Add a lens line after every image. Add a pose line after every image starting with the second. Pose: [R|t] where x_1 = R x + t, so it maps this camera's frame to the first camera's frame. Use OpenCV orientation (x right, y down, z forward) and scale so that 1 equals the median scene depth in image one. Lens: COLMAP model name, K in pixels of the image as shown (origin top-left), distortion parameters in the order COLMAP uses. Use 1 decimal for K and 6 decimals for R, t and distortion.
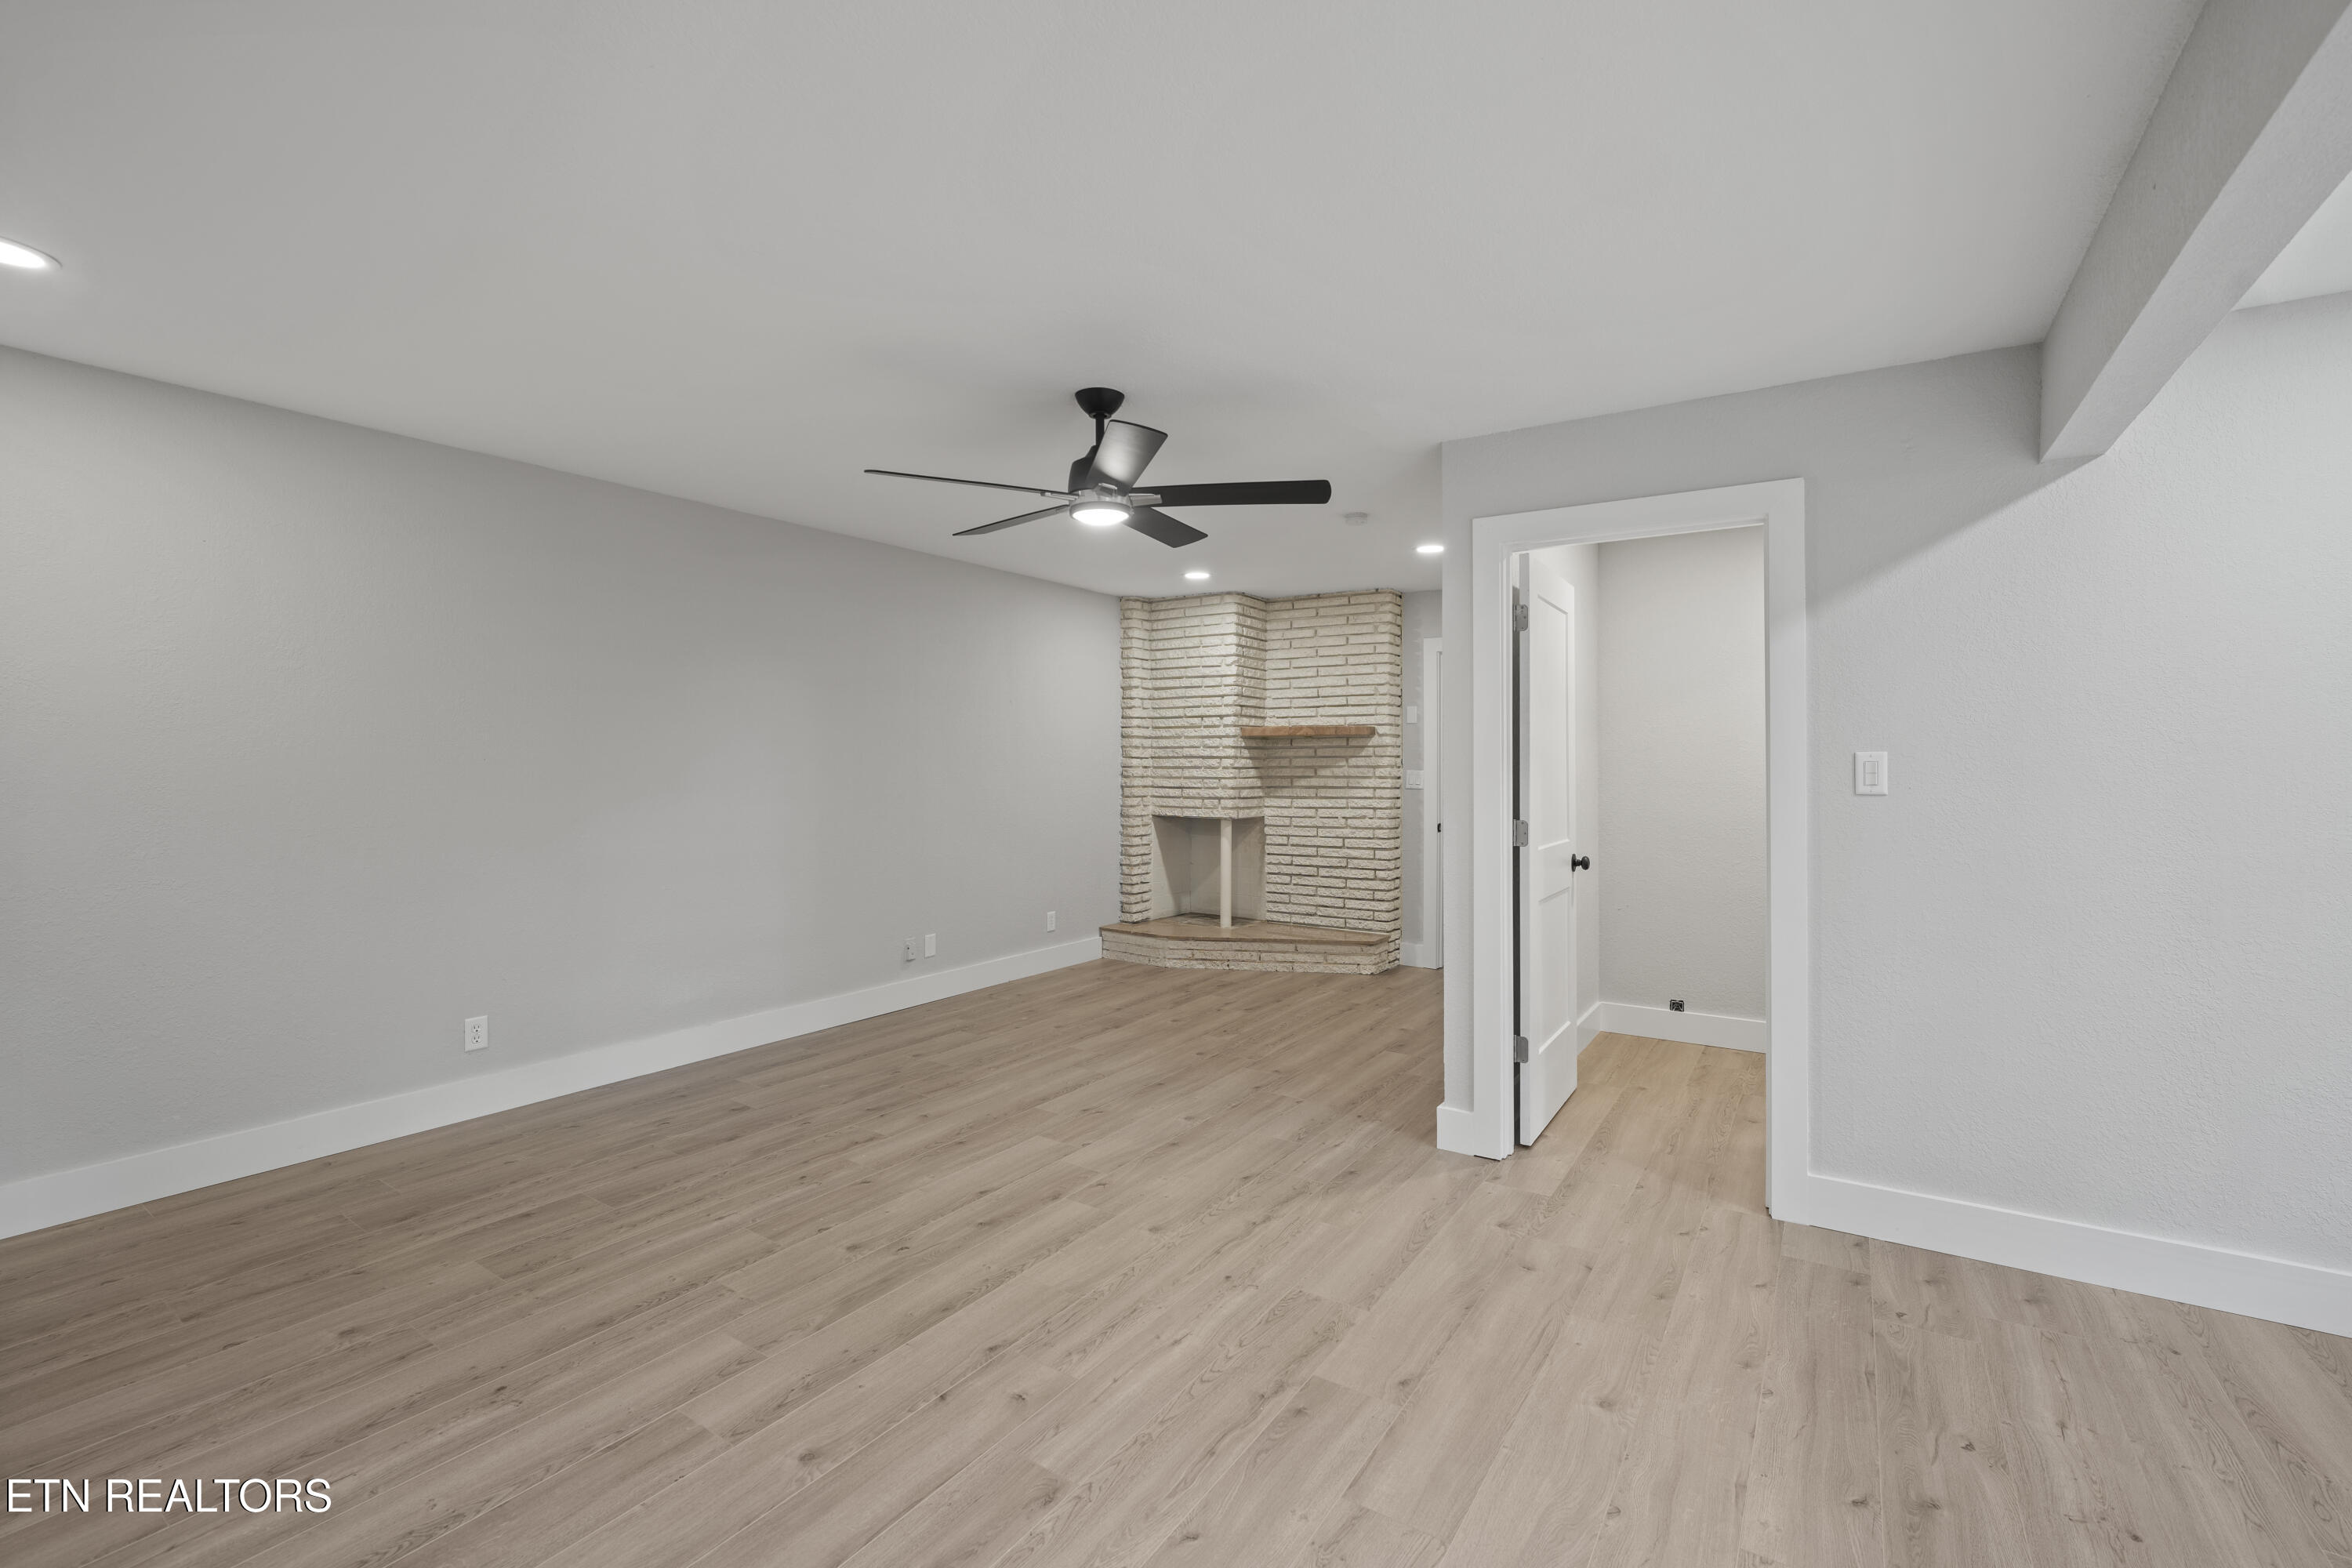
lens RADIAL K [[998.6, 0, 1177.8], [0, 998.6, 761.6], [0, 0, 1]] dist [-0.012848, -0.000055]
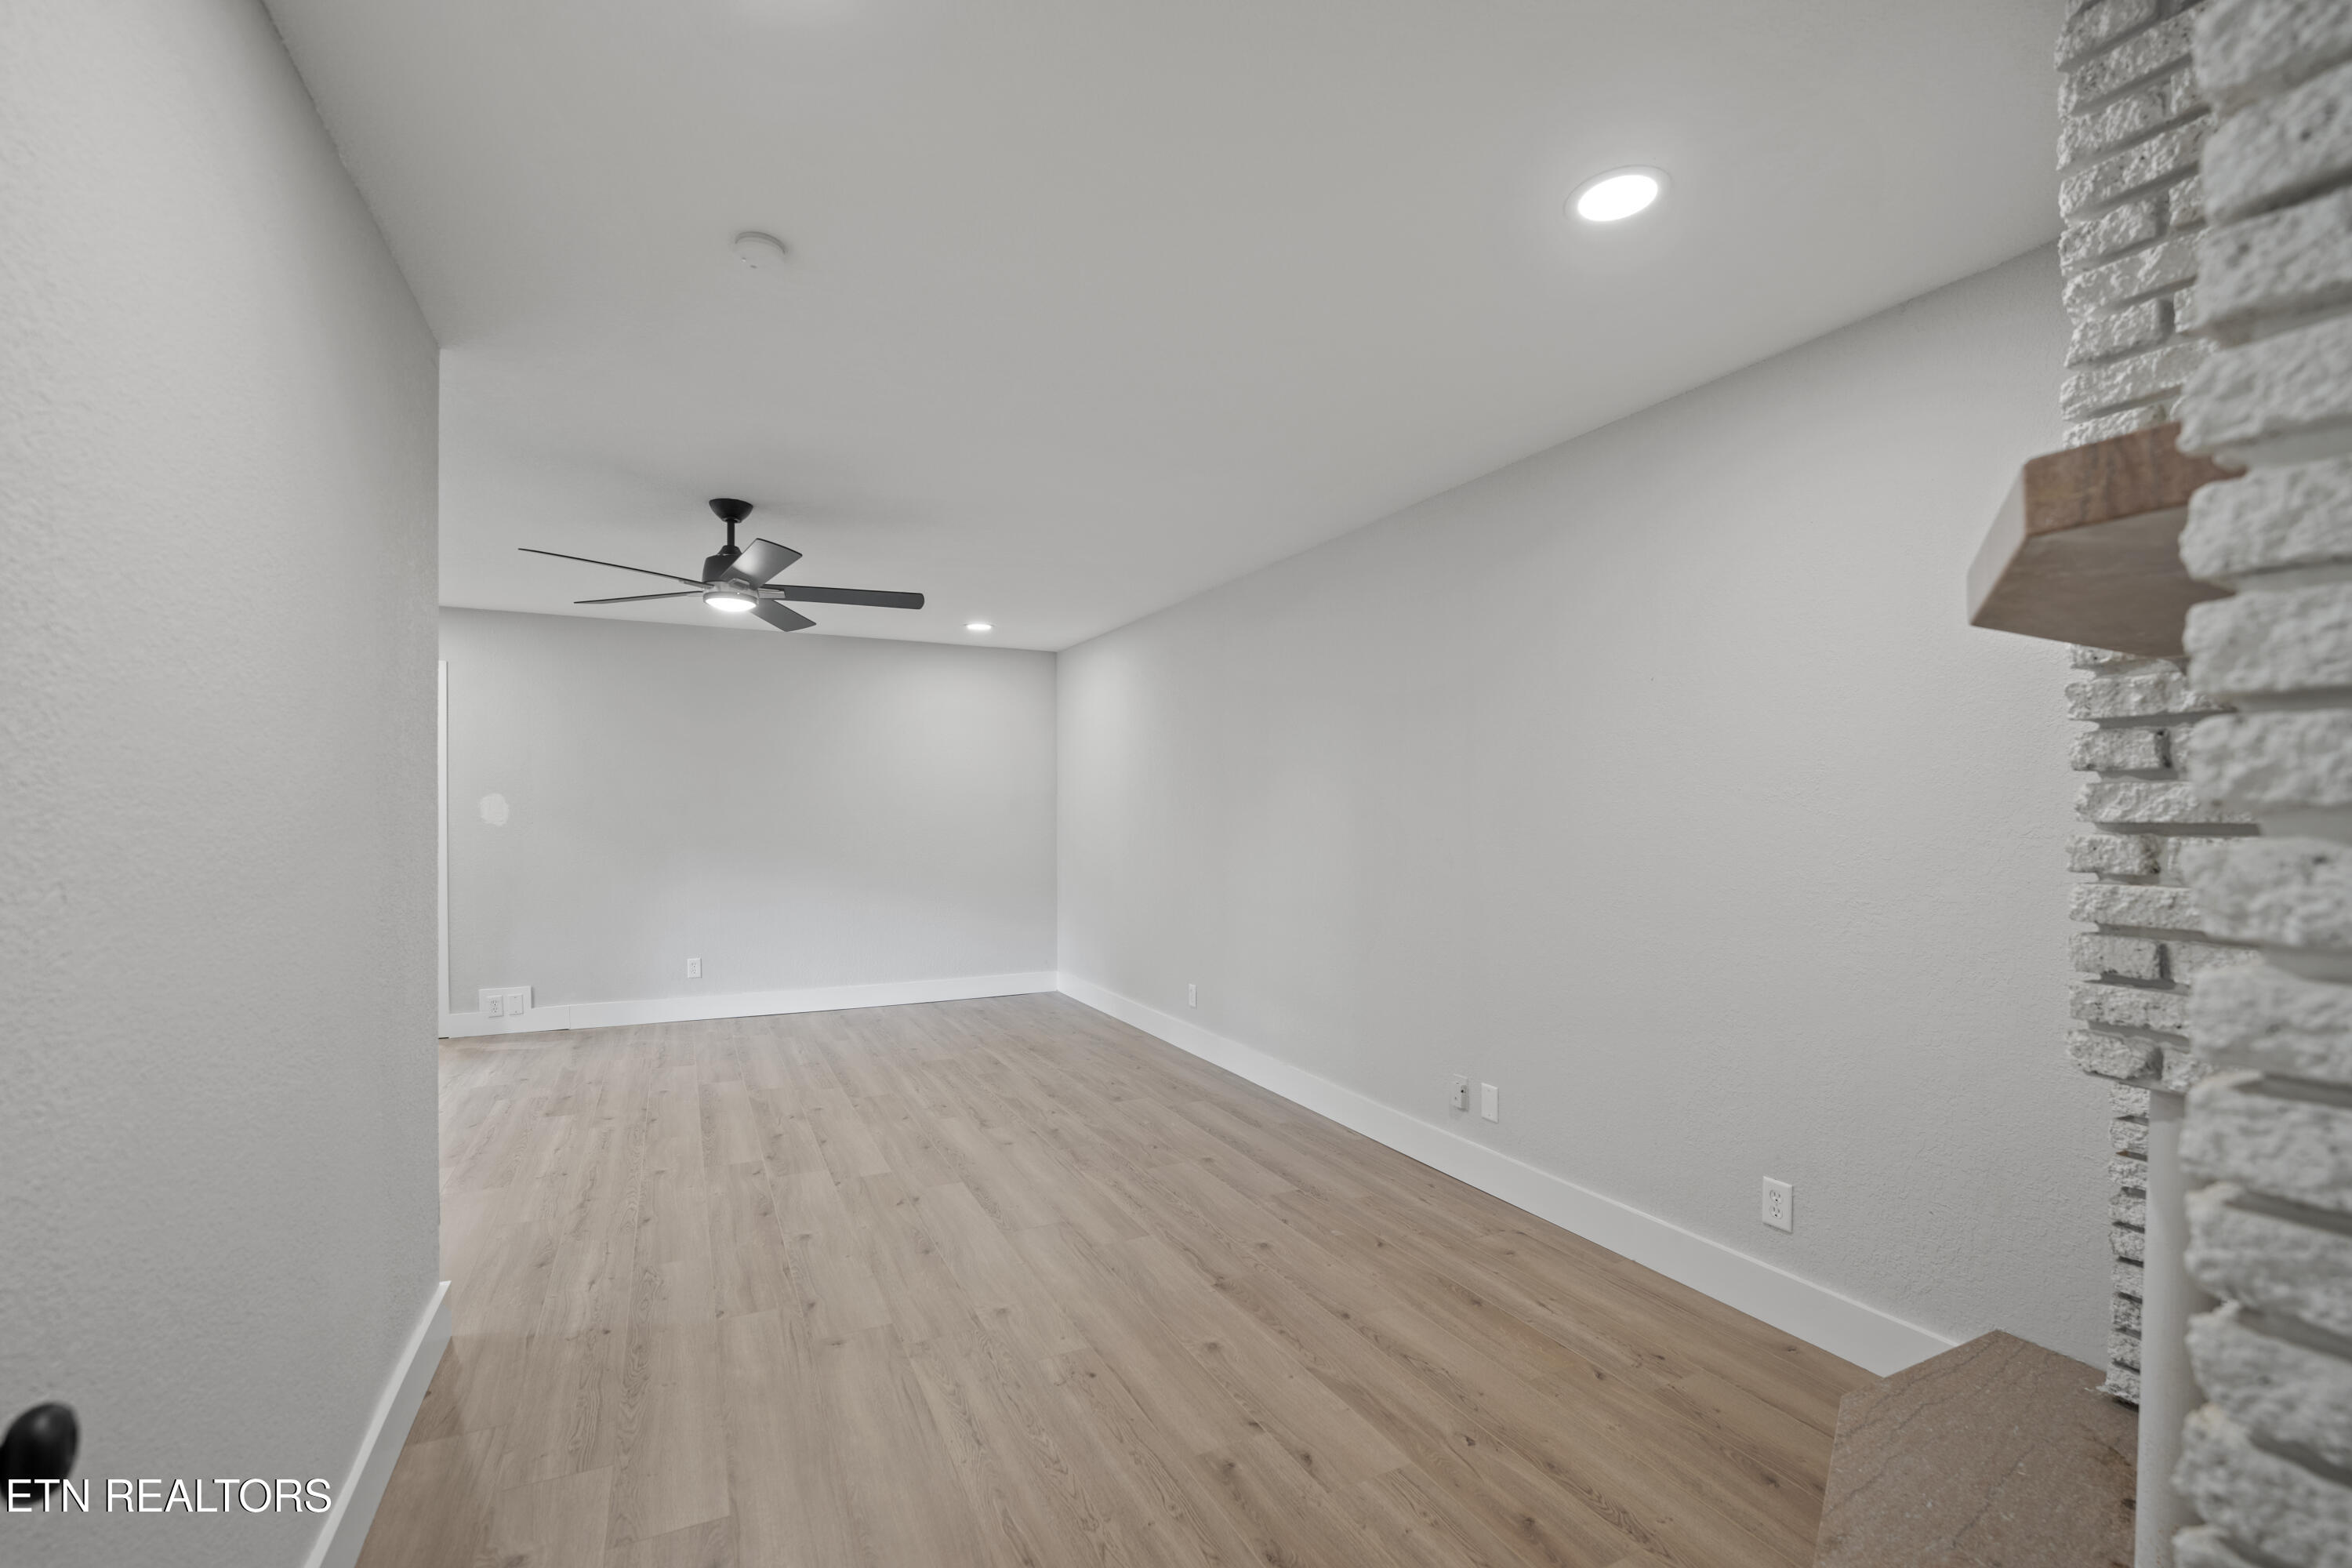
lens RADIAL K [[998.6, 0, 1169.4], [0, 998.6, 804.3], [0, 0, 1]] dist [-0.012848, -0.000055]
pose [[-0.496927, -0.010262, -0.867732, 0.484512], [-0.002065, 0.999941, -0.010643, 0.006349], [0.867790, -0.003497, -0.496919, 1.396761]]
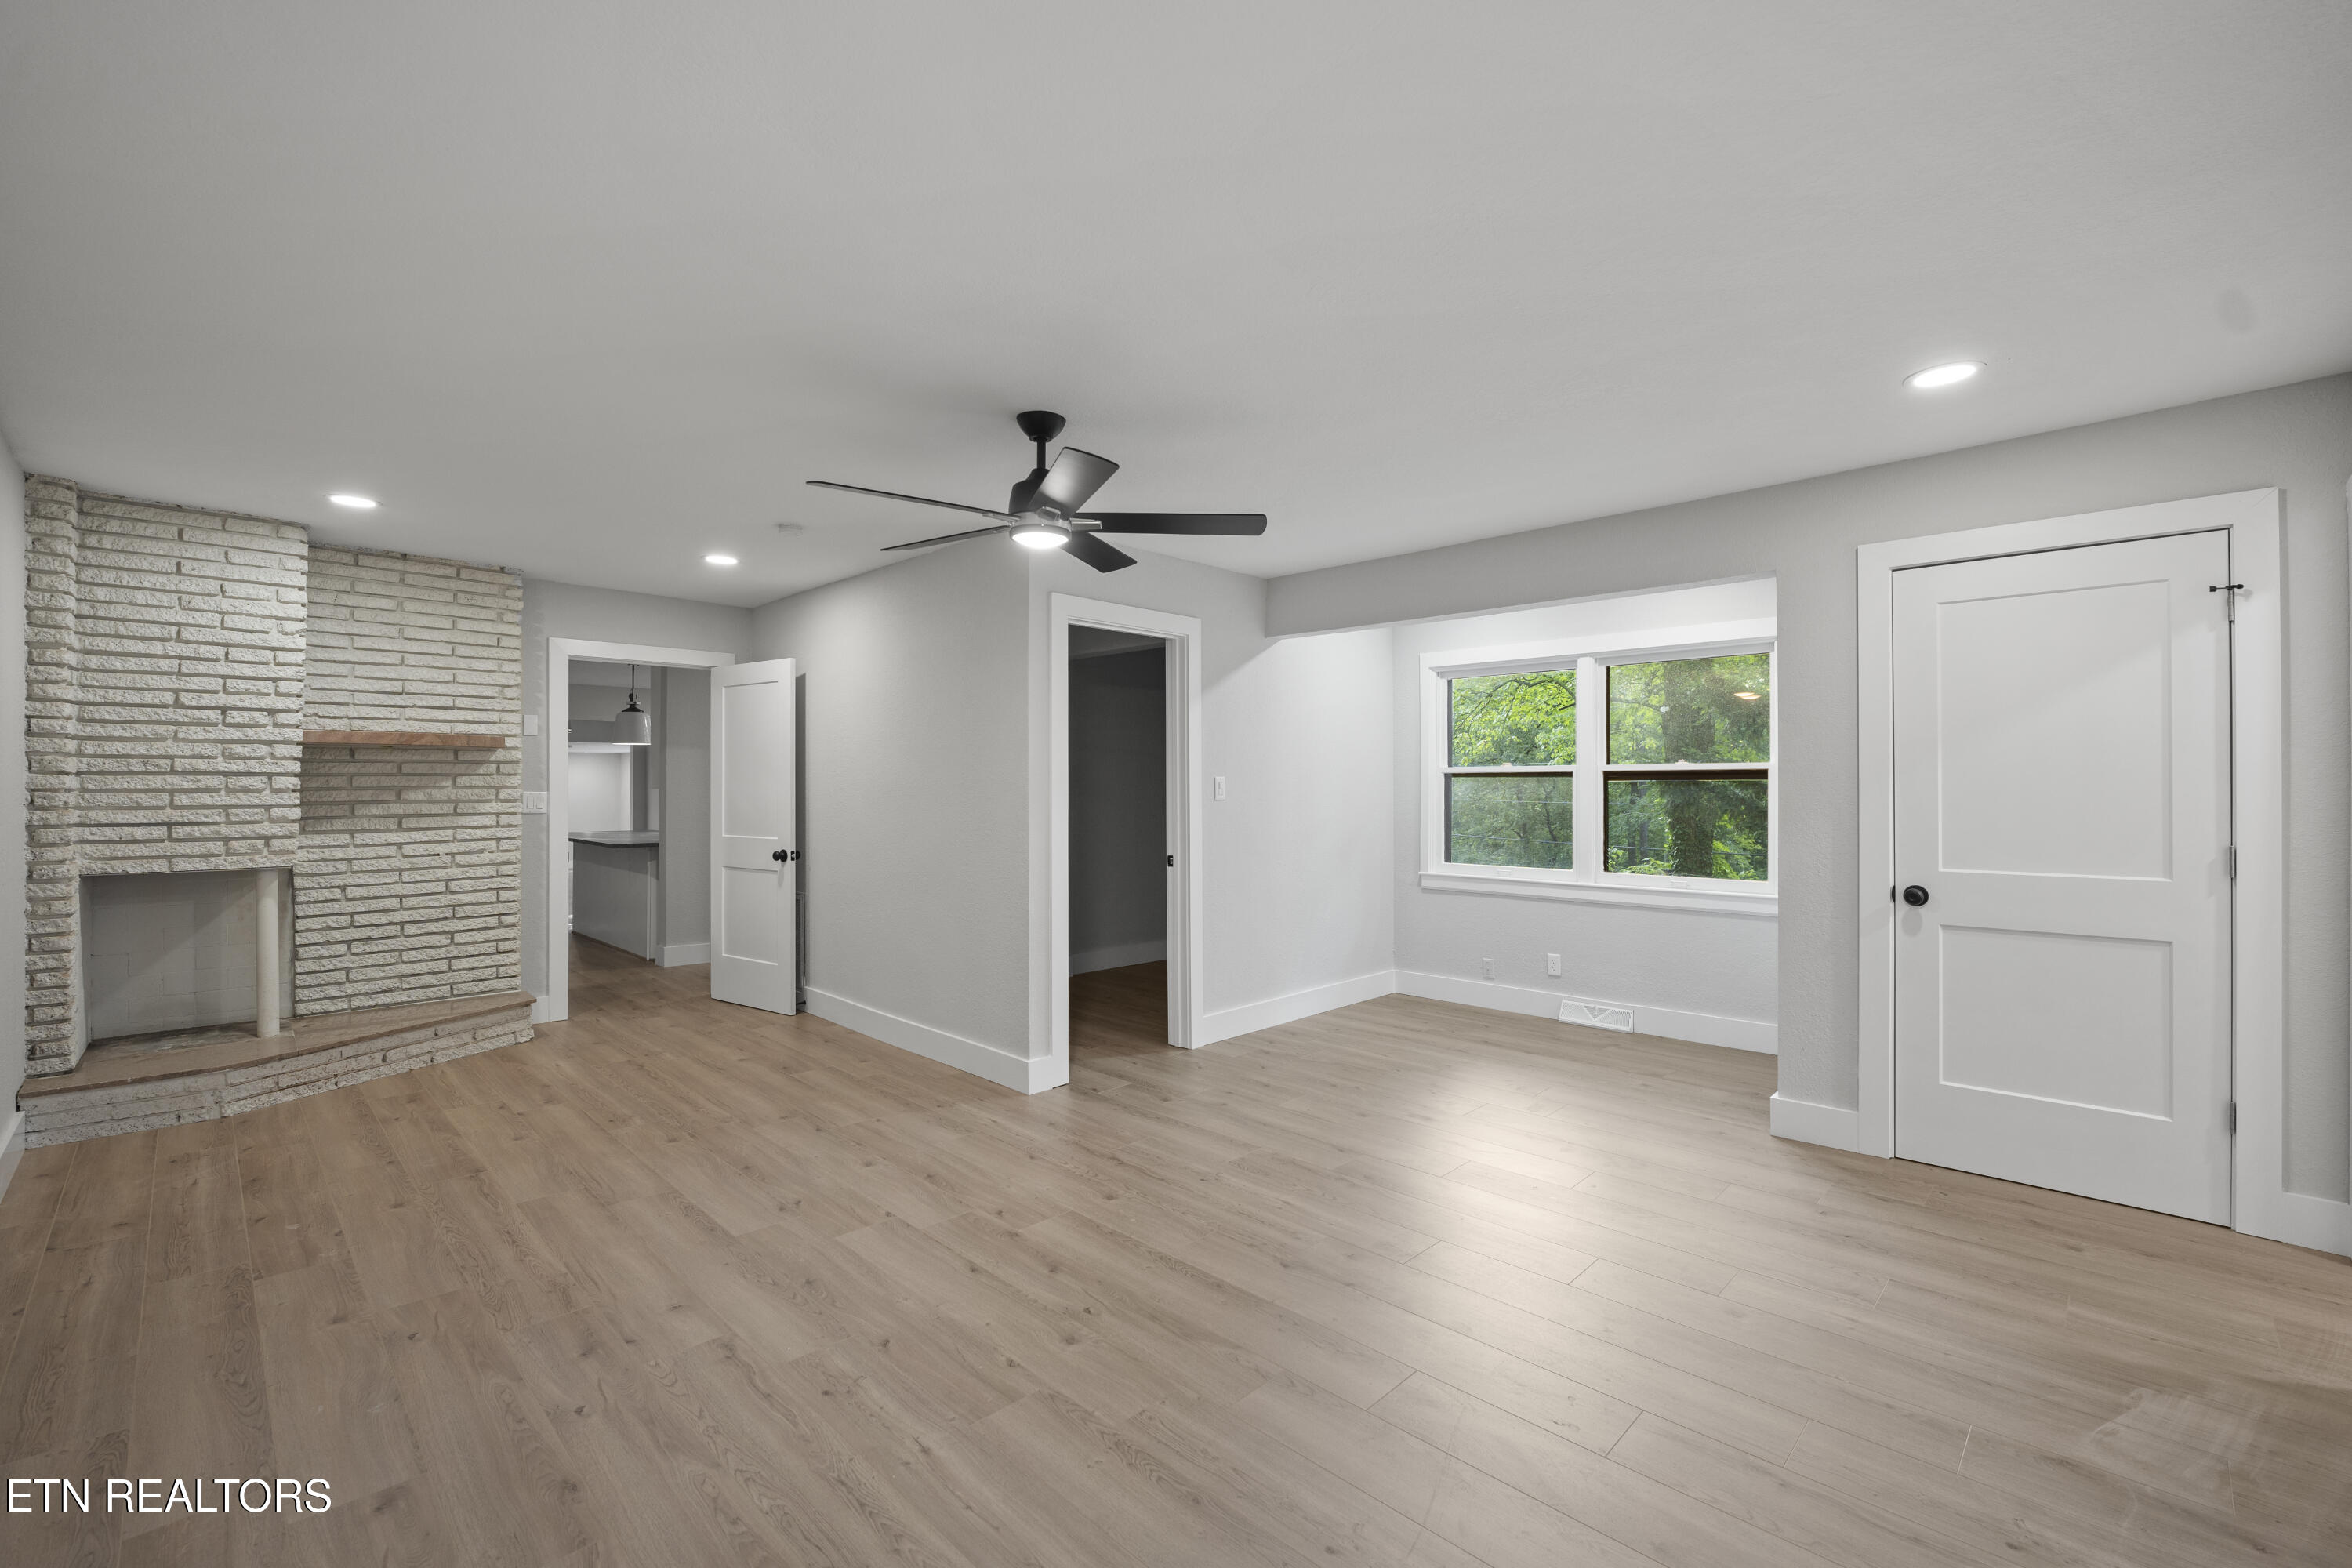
lens RADIAL K [[998.6, 0, 1173.1], [0, 998.6, 790.7], [0, 0, 1]] dist [-0.012848, -0.000055]
pose [[0.193509, -0.007928, 0.981066, -0.703995], [-0.001288, 0.999964, 0.008335, 0.000457], [-0.981098, -0.002877, 0.193492, 0.452727]]
